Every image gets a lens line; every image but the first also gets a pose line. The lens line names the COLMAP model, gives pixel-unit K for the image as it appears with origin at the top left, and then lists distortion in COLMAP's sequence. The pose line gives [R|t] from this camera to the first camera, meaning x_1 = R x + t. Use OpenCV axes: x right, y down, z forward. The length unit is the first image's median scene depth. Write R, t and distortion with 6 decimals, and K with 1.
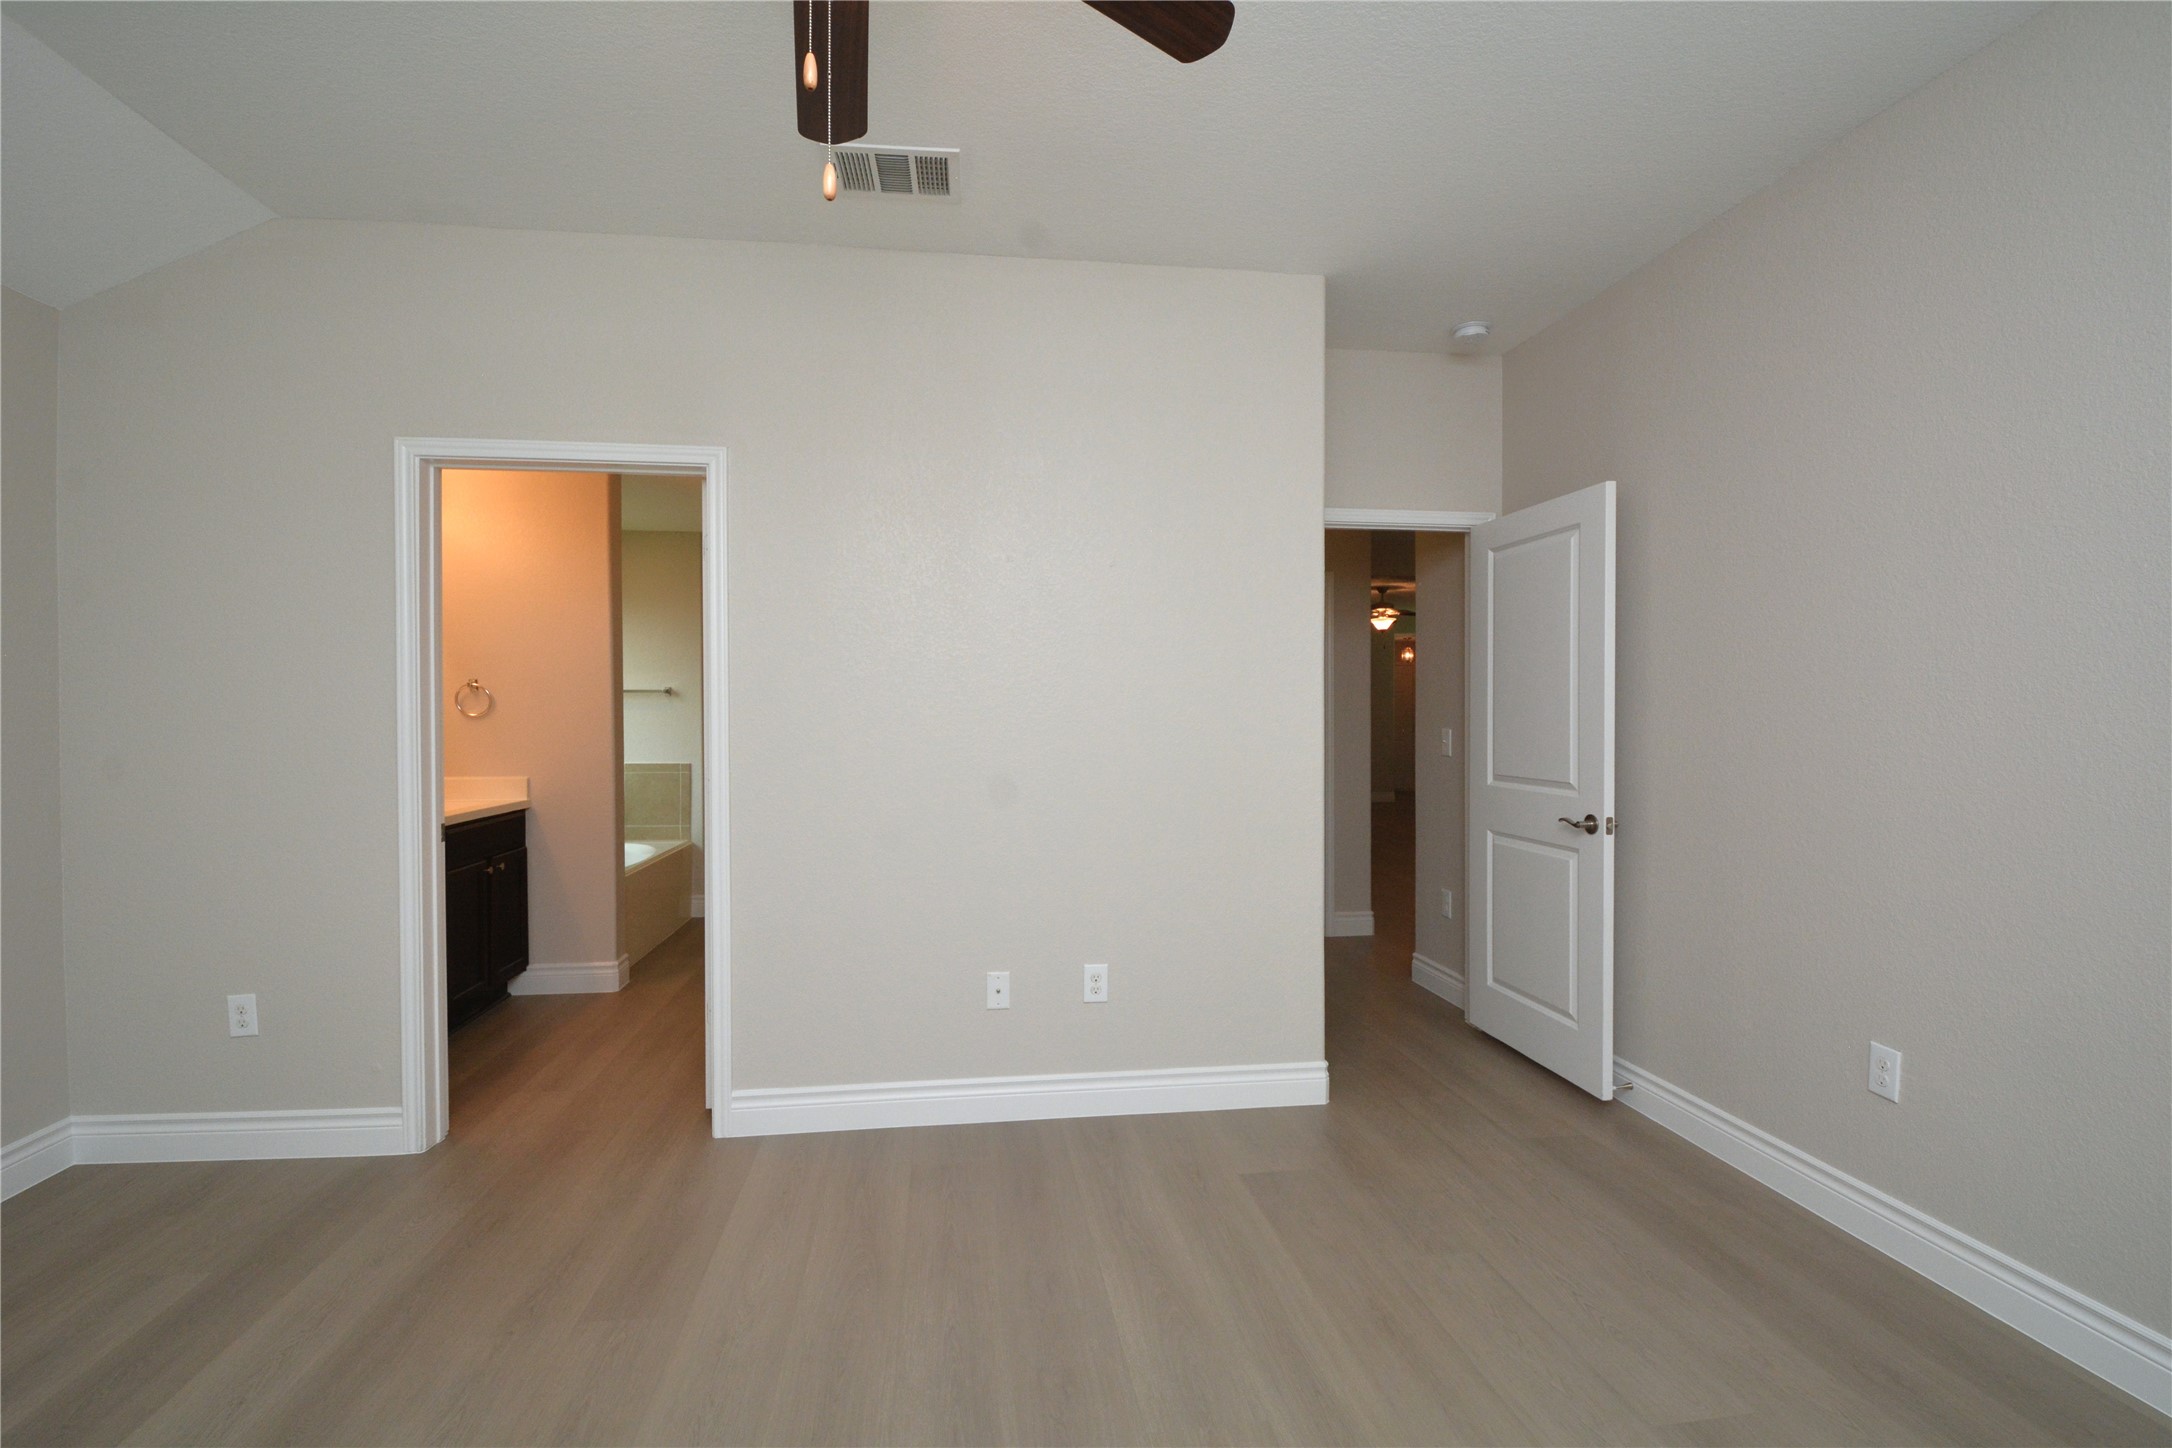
lens RADIAL K [[964.4, 0, 1080.2], [0, 964.4, 719.5], [0, 0, 1]] dist [0.005352, -0.015197]
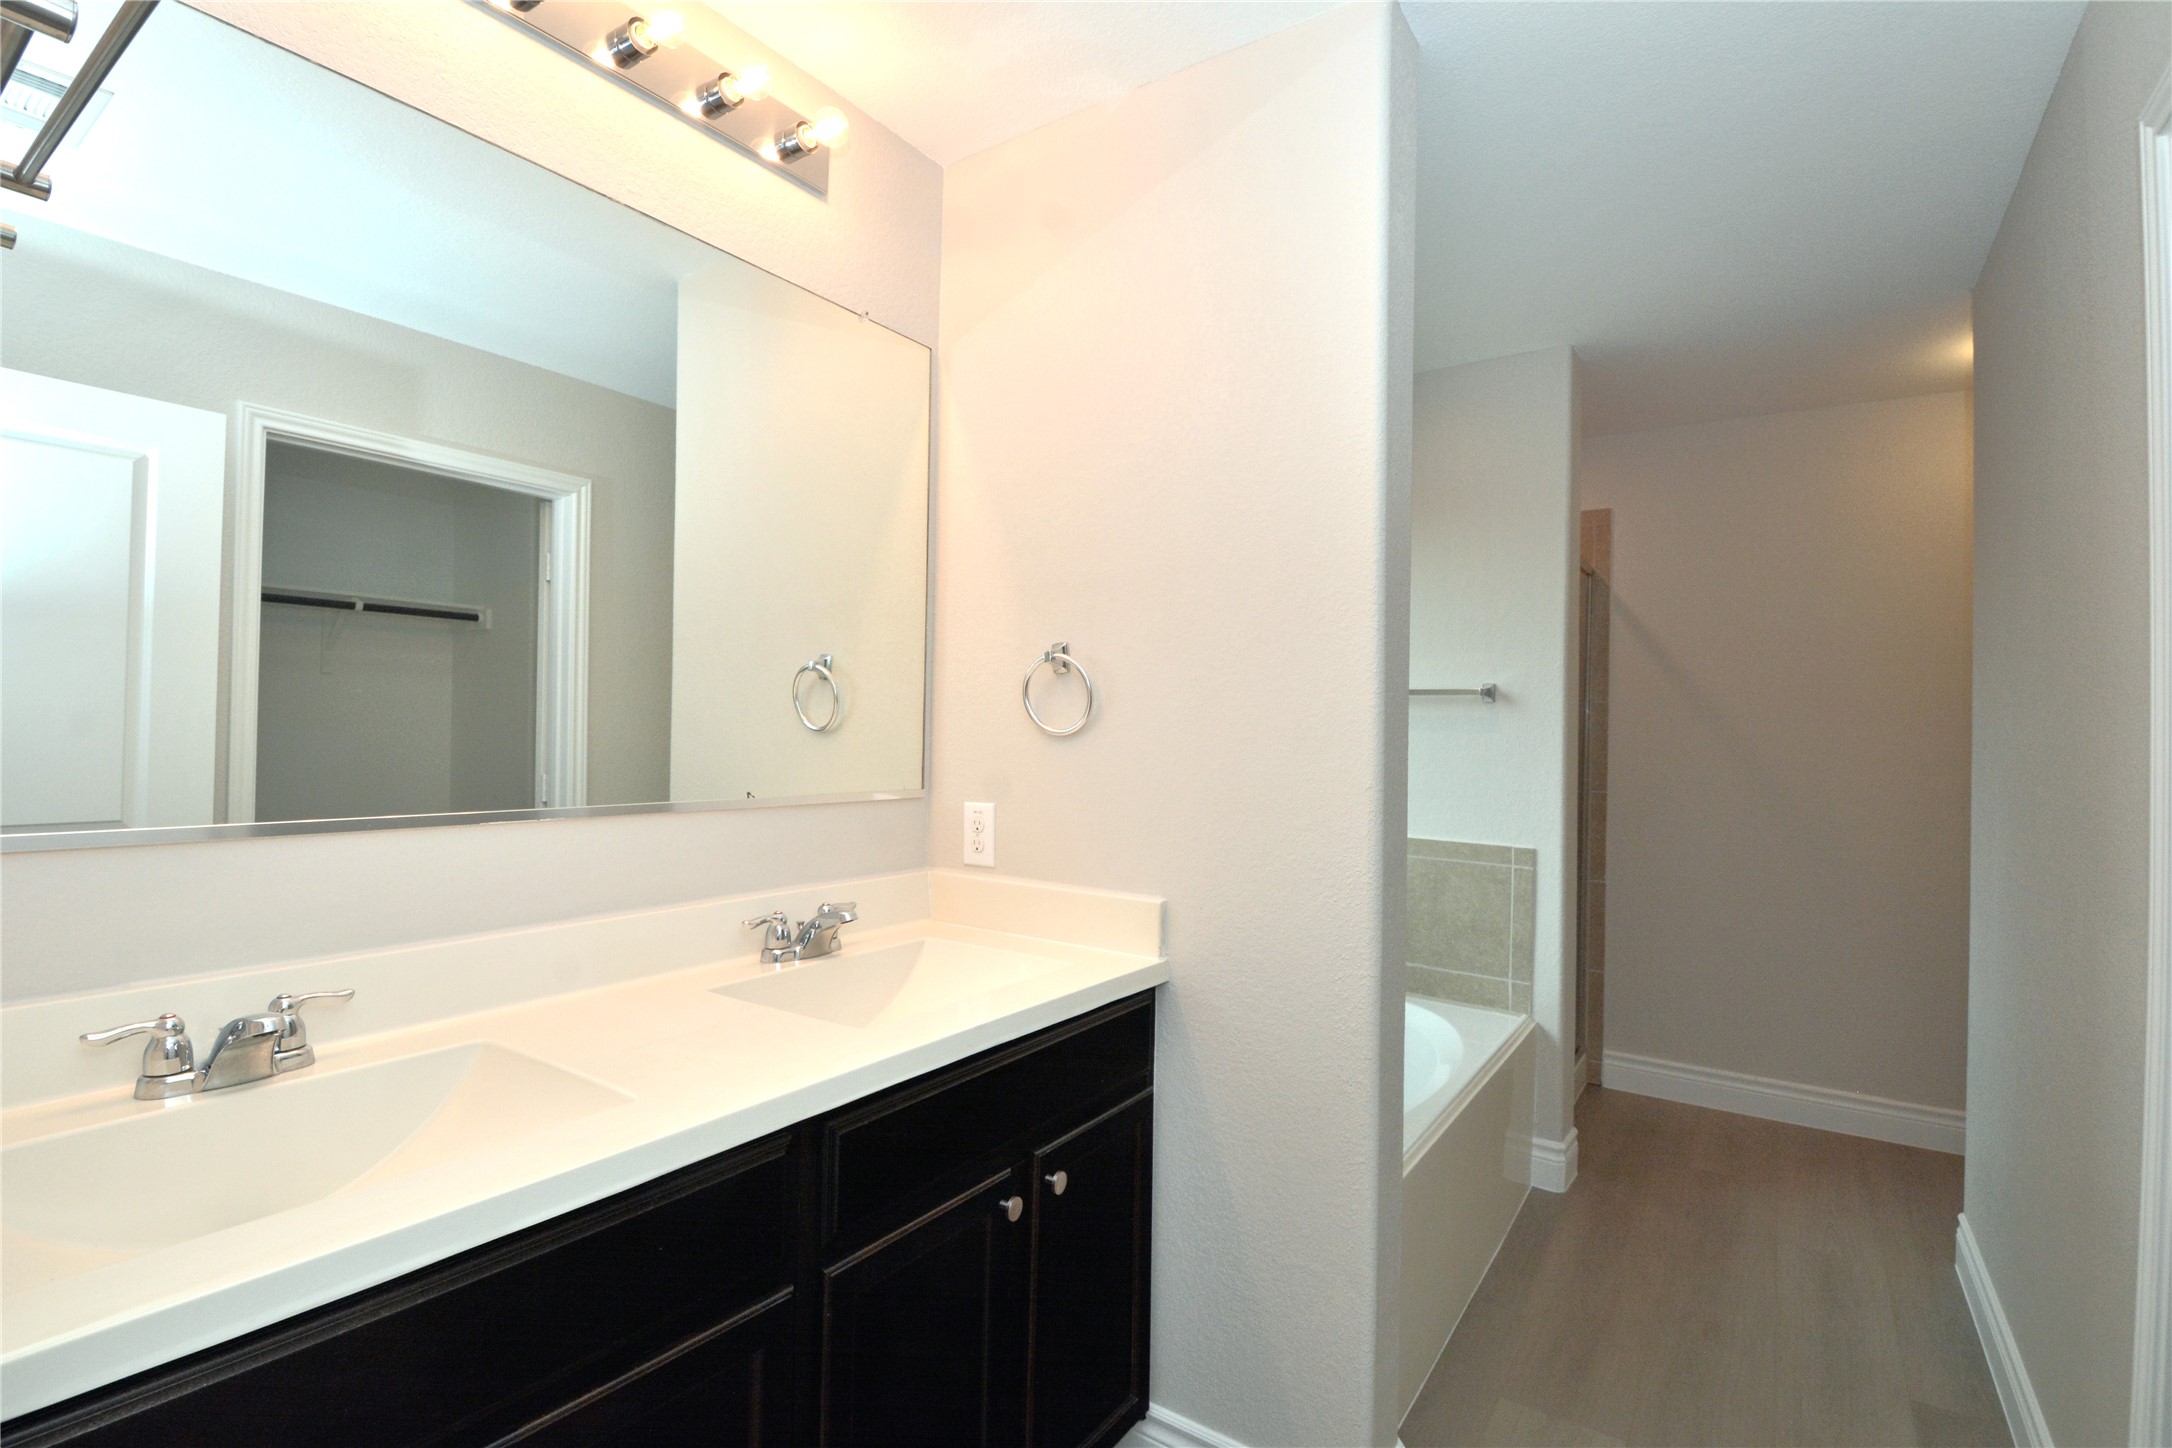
lens RADIAL K [[964.4, 0, 1080.2], [0, 964.4, 719.5], [0, 0, 1]] dist [0.005352, -0.015197]
pose [[0.726318, 0.019516, -0.687082, -0.279362], [-0.033026, 0.999433, -0.006524, -0.005898], [0.686565, 0.027430, 0.726551, 0.577937]]
